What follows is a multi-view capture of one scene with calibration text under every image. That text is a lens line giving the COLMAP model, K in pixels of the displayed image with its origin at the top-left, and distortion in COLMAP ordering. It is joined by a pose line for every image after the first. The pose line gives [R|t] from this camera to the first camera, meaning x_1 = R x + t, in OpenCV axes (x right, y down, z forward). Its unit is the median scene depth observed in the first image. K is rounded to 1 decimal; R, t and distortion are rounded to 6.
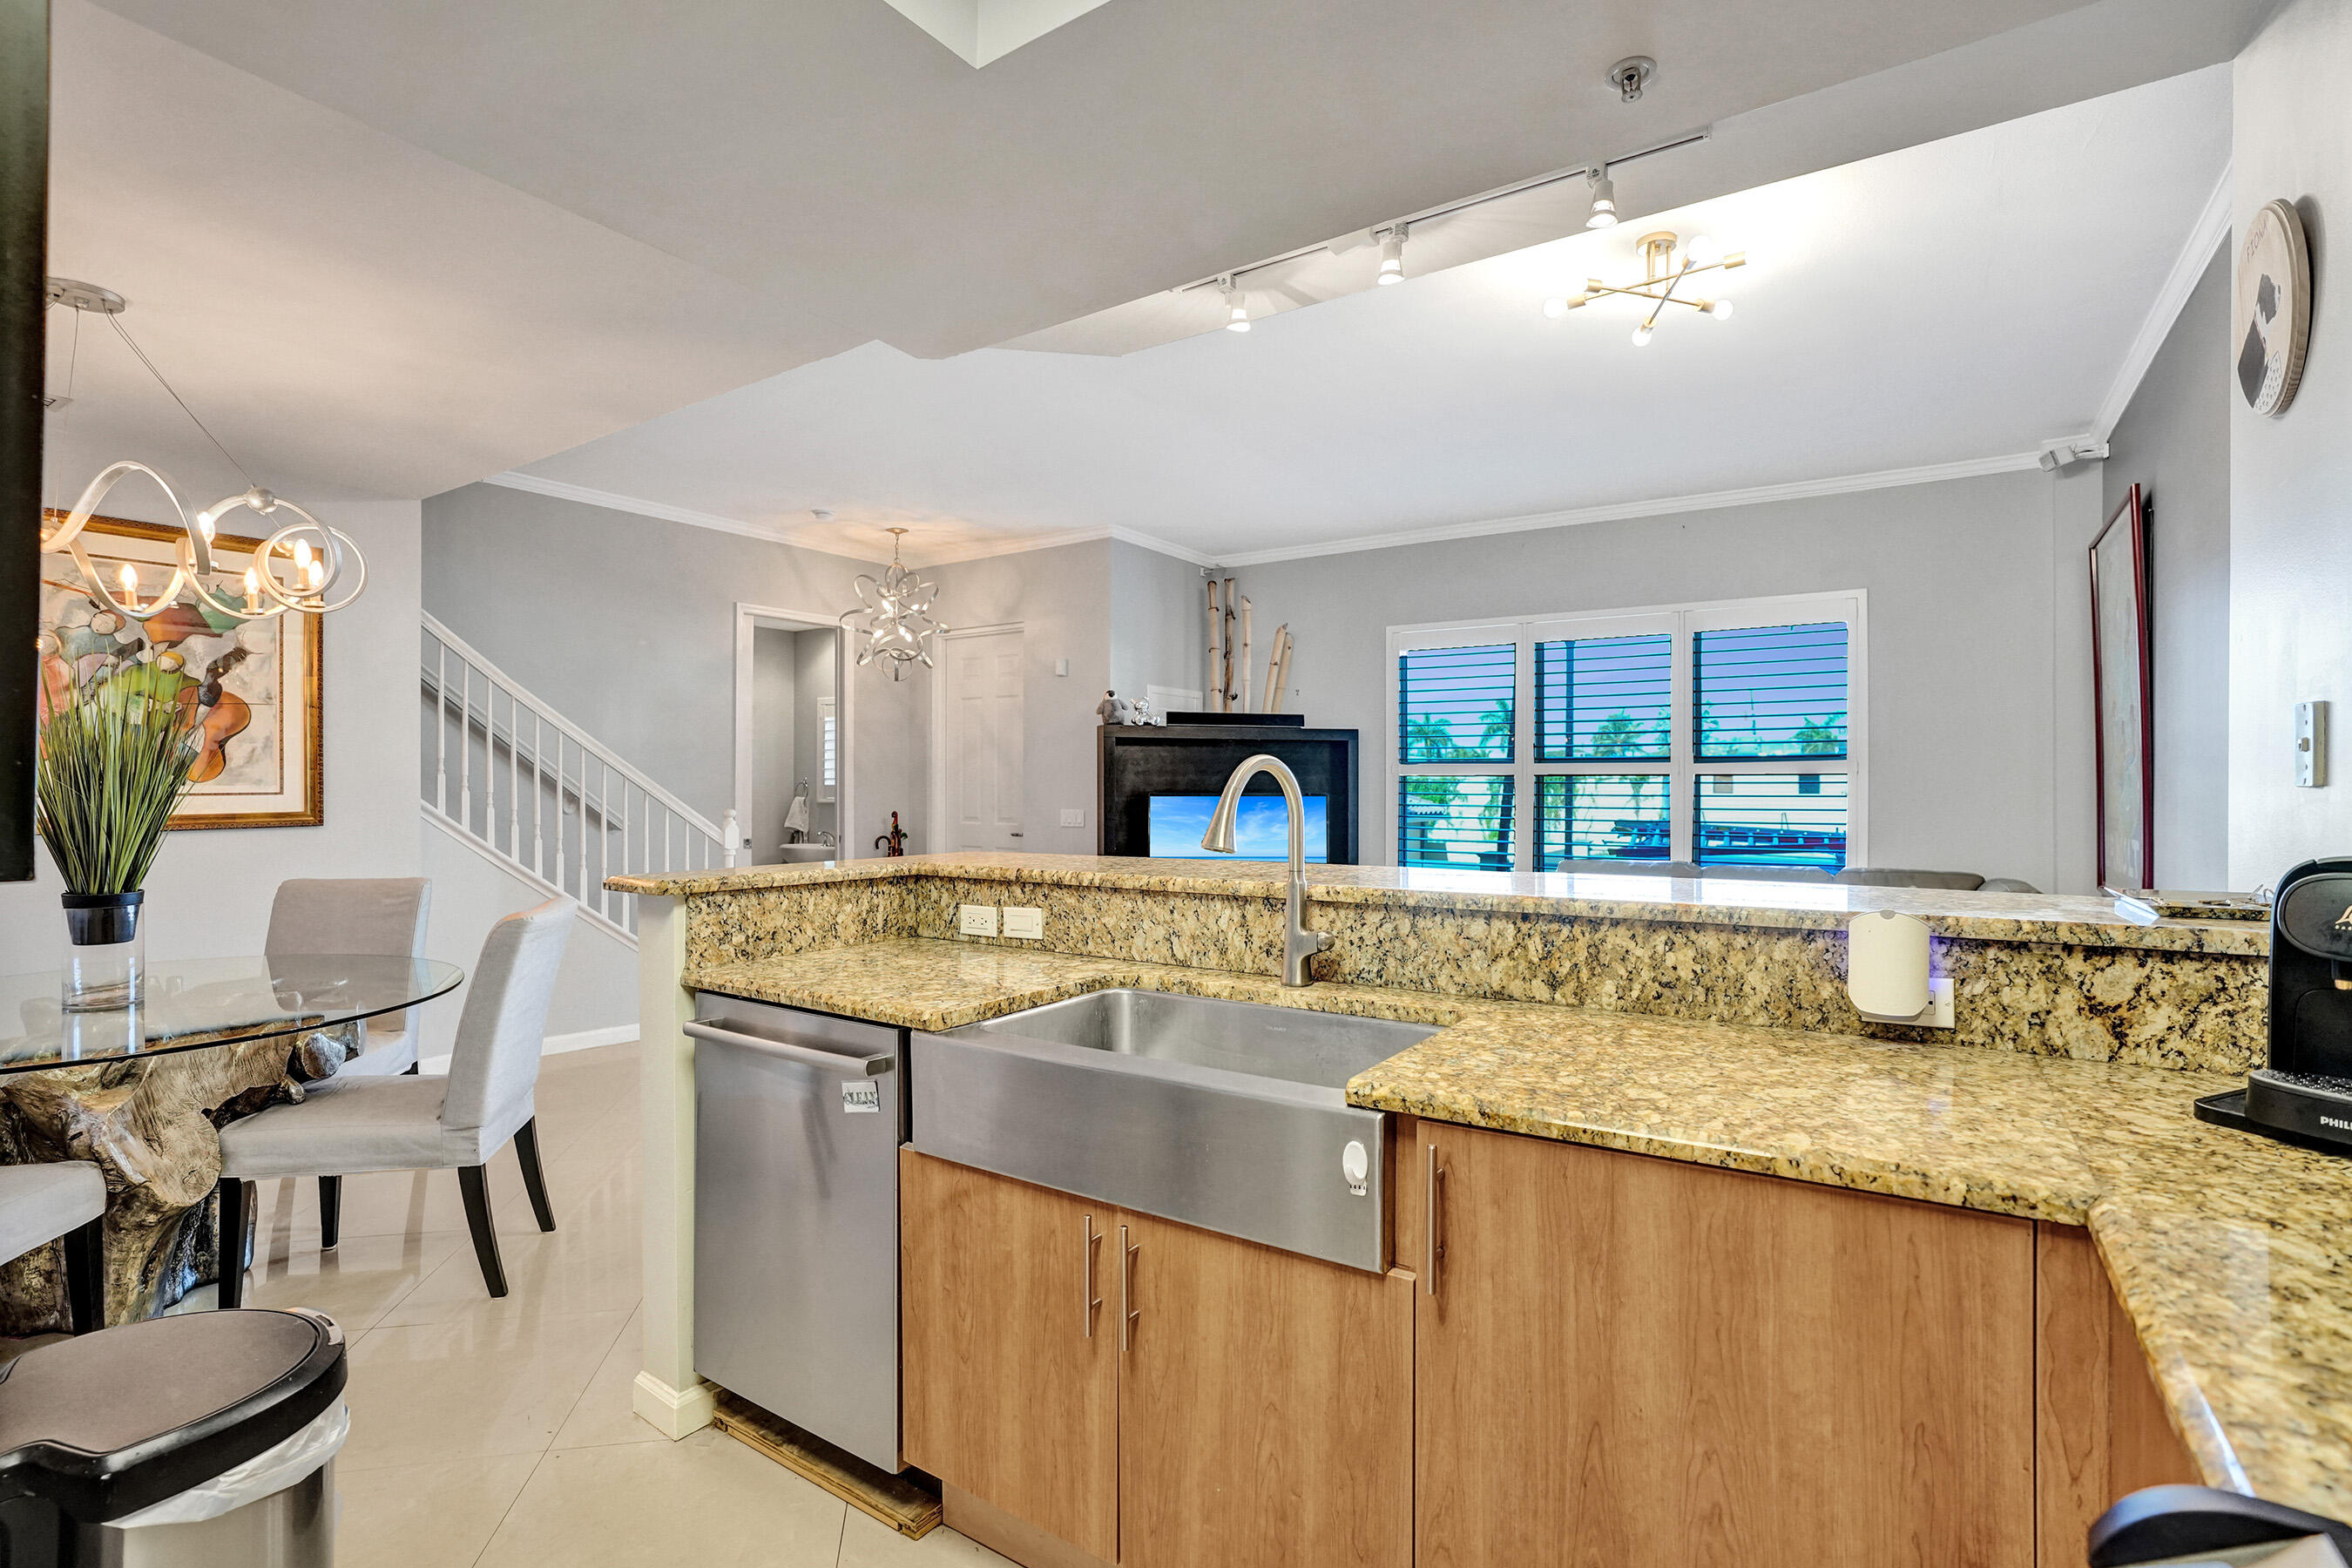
lens RADIAL K [[1114.7, 0, 1167.4], [0, 1114.7, 778.6], [0, 0, 1]] dist [-0.058282, 0.029472]
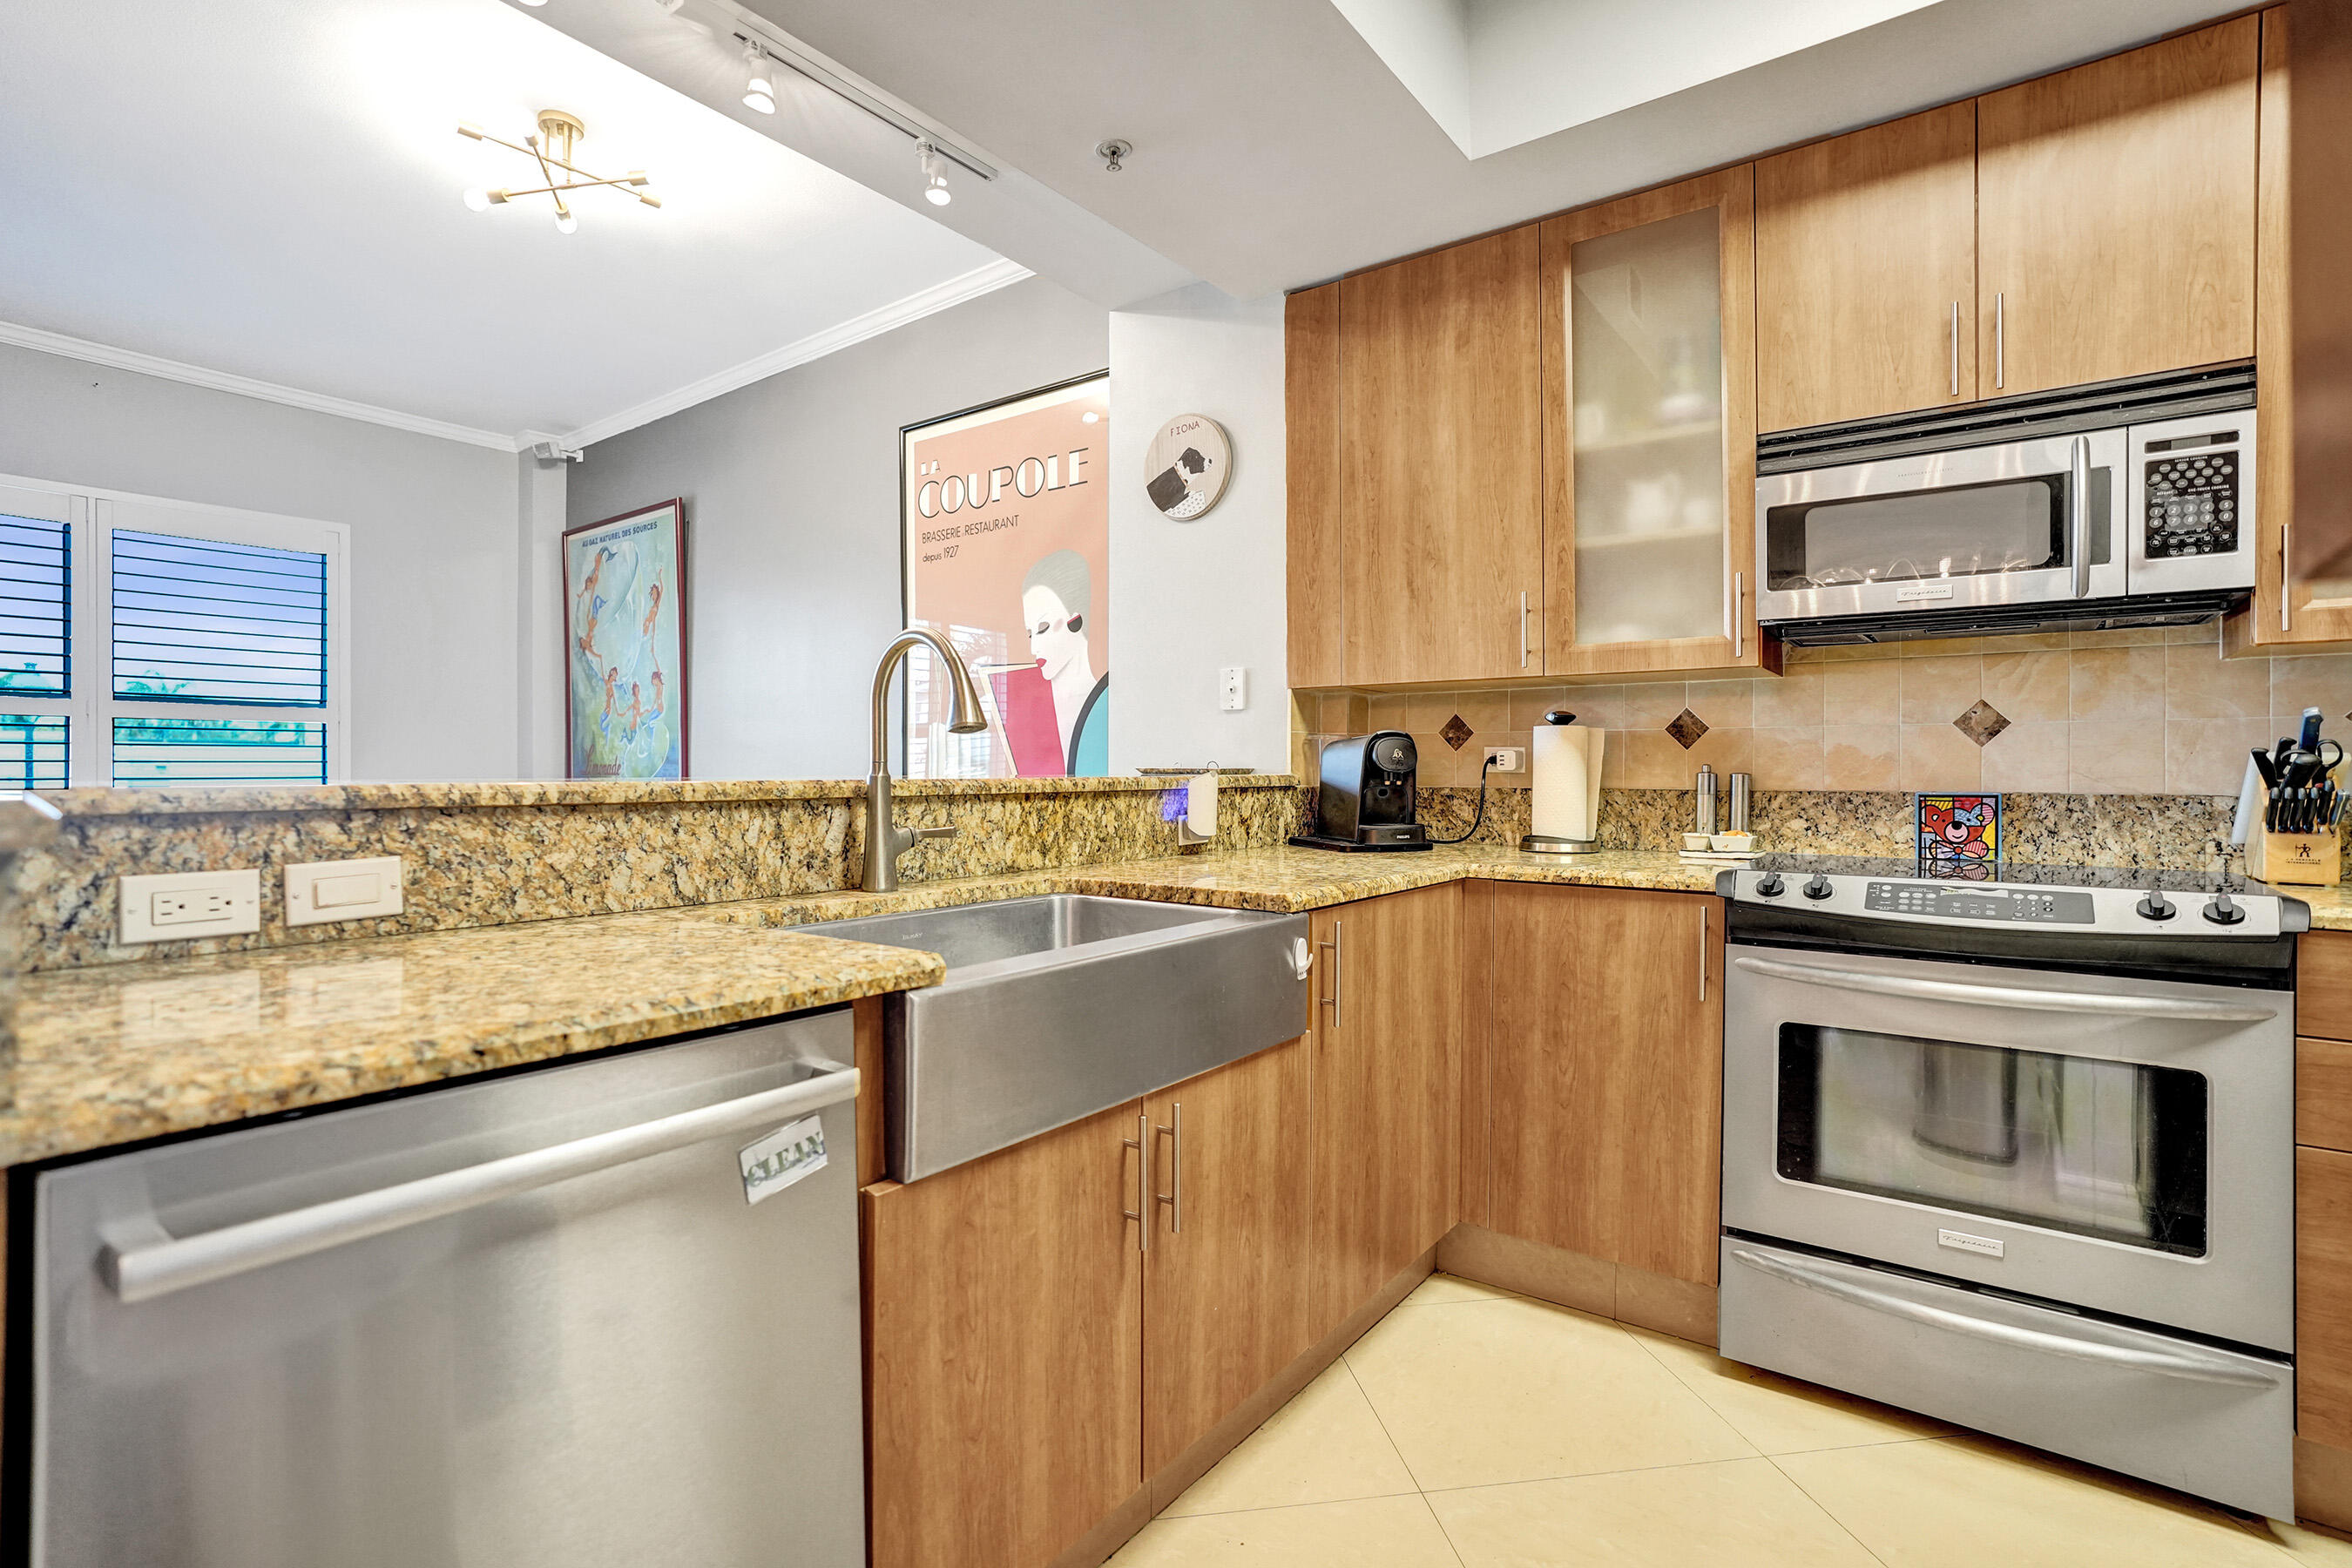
lens RADIAL K [[1114.7, 0, 1167.4], [0, 1114.7, 778.6], [0, 0, 1]] dist [-0.058282, 0.029472]
pose [[0.041992, -0.006389, 0.999098, -0.720624], [-0.007702, 0.999948, 0.006718, 0.083756], [-0.999088, -0.007977, 0.041941, 0.698289]]
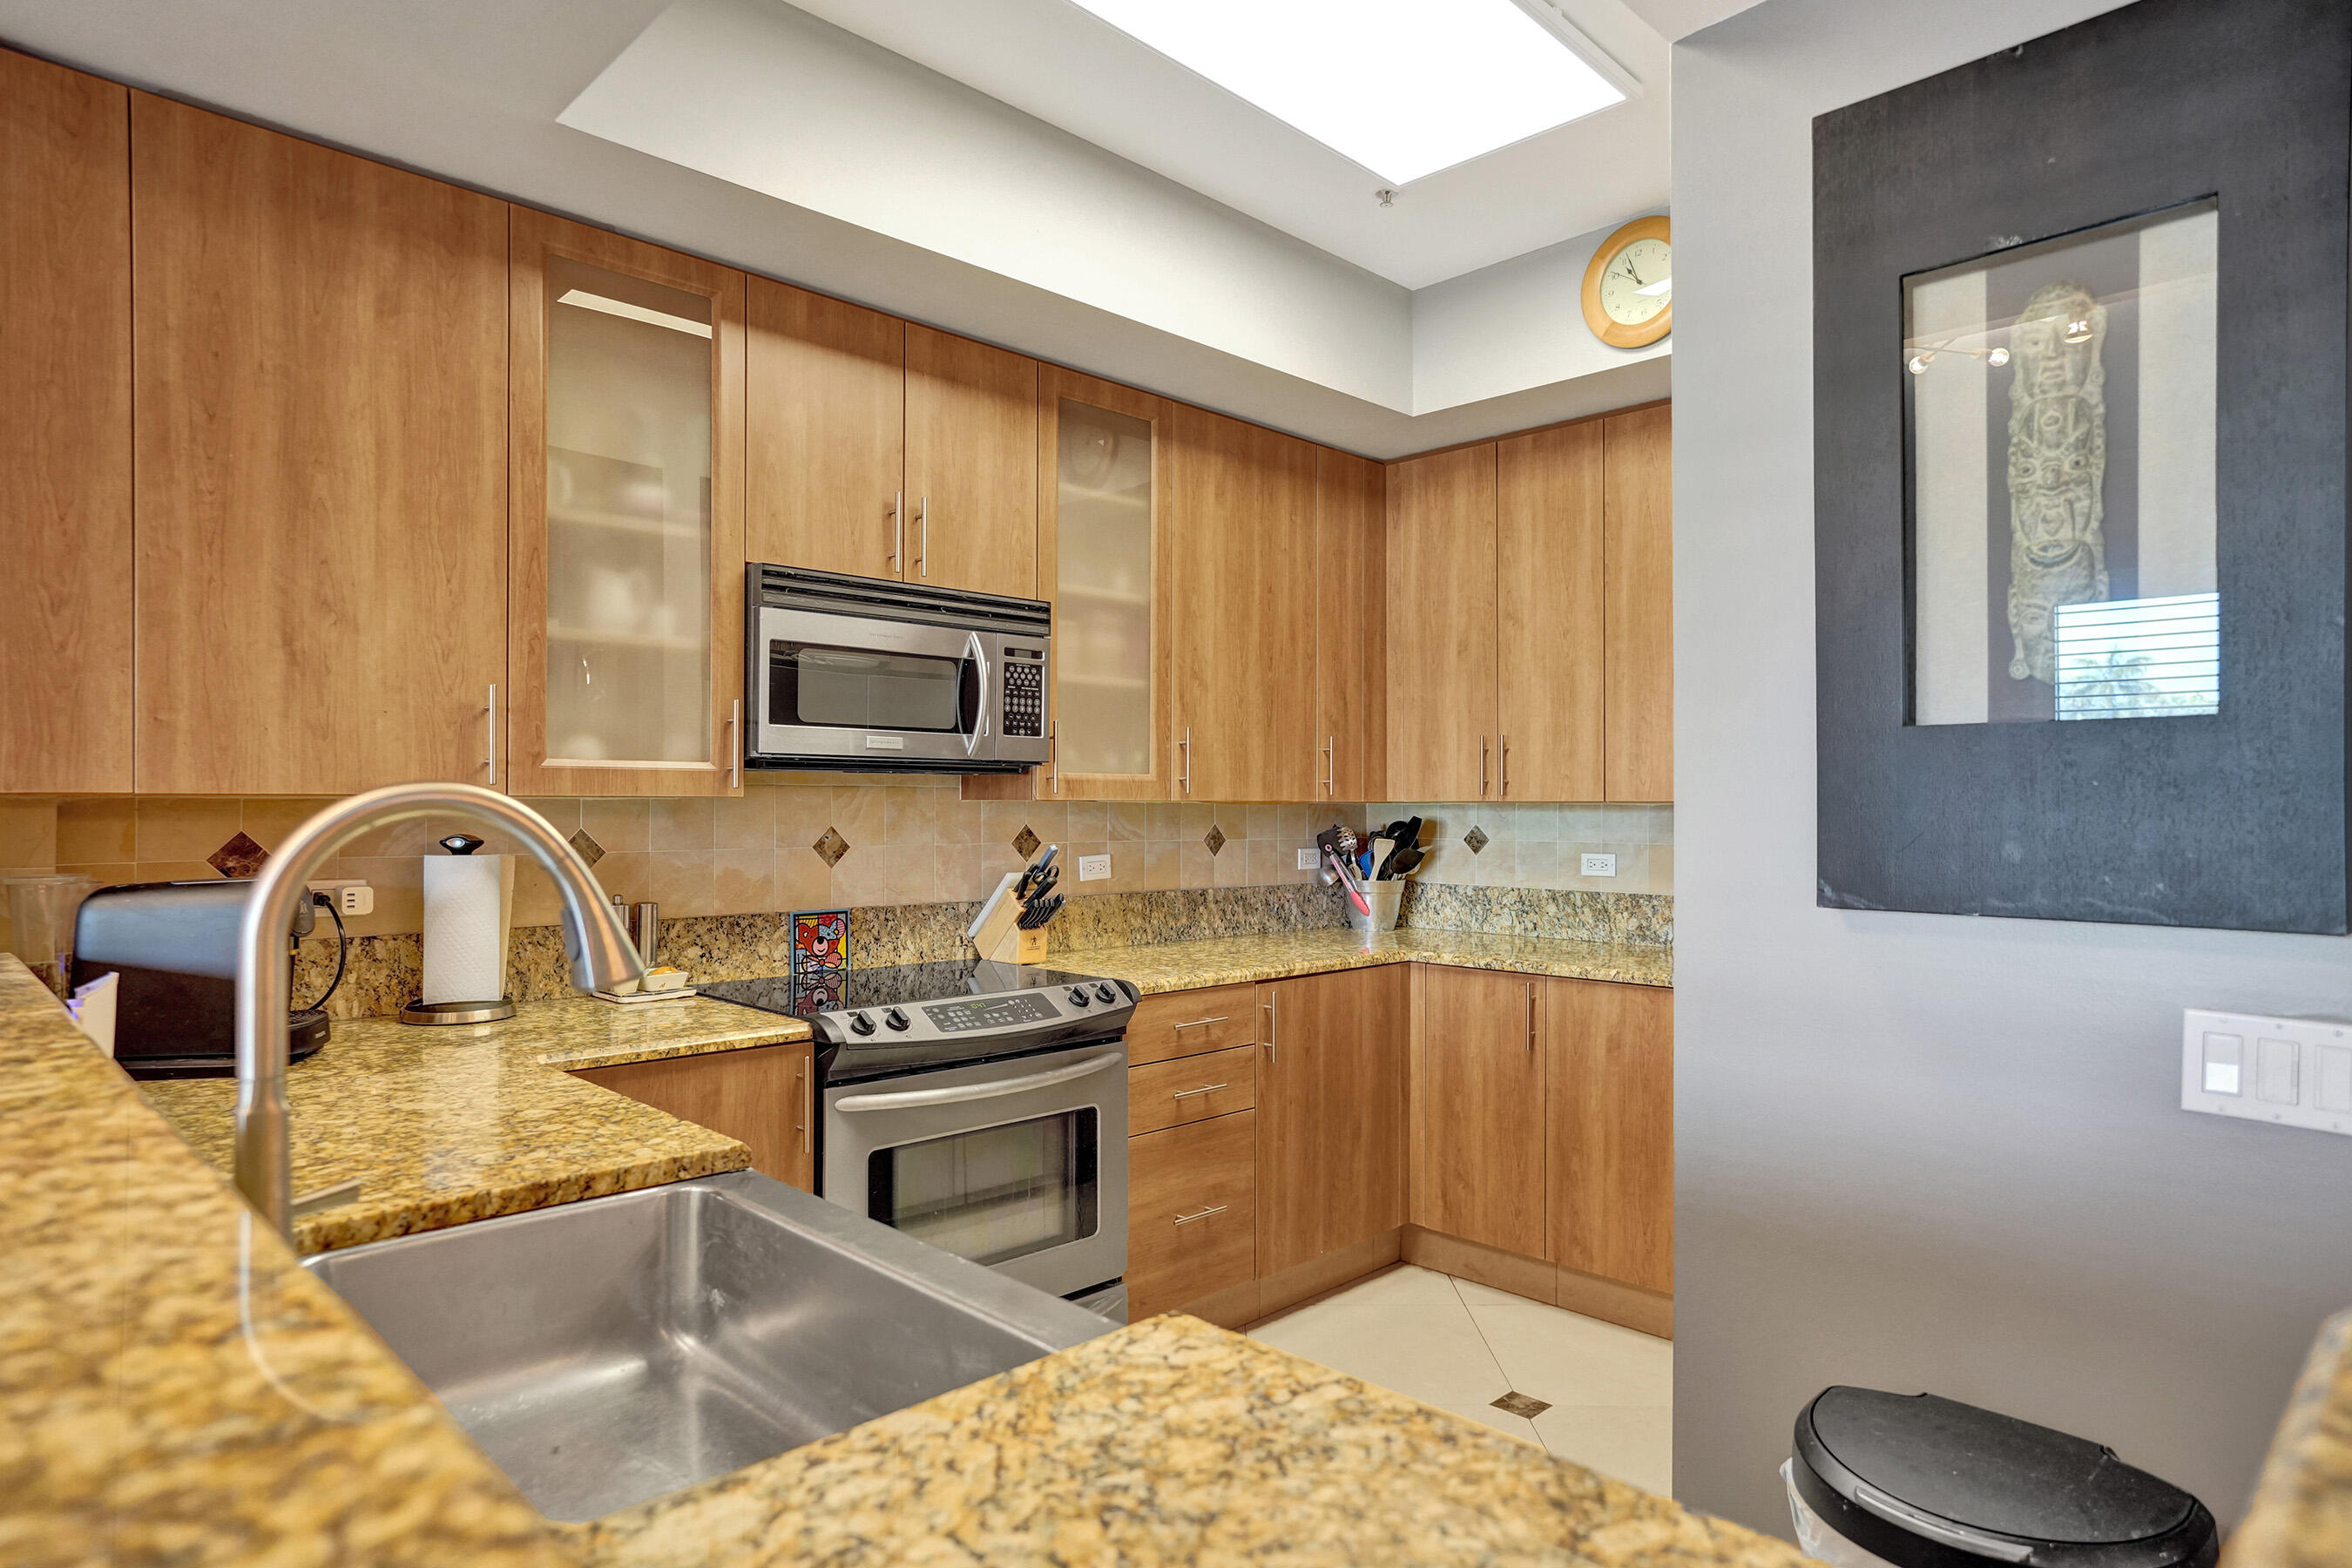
lens RADIAL K [[1339.2, 0, 1187.0], [0, 1339.2, 798.1], [0, 0, 1]] dist [-0.006709, 0.001207]
pose [[-0.982765, -0.002745, 0.184837, -0.271900], [-0.004881, 0.999926, -0.011104, -0.010350], [-0.184793, -0.011815, -0.982707, 1.332258]]
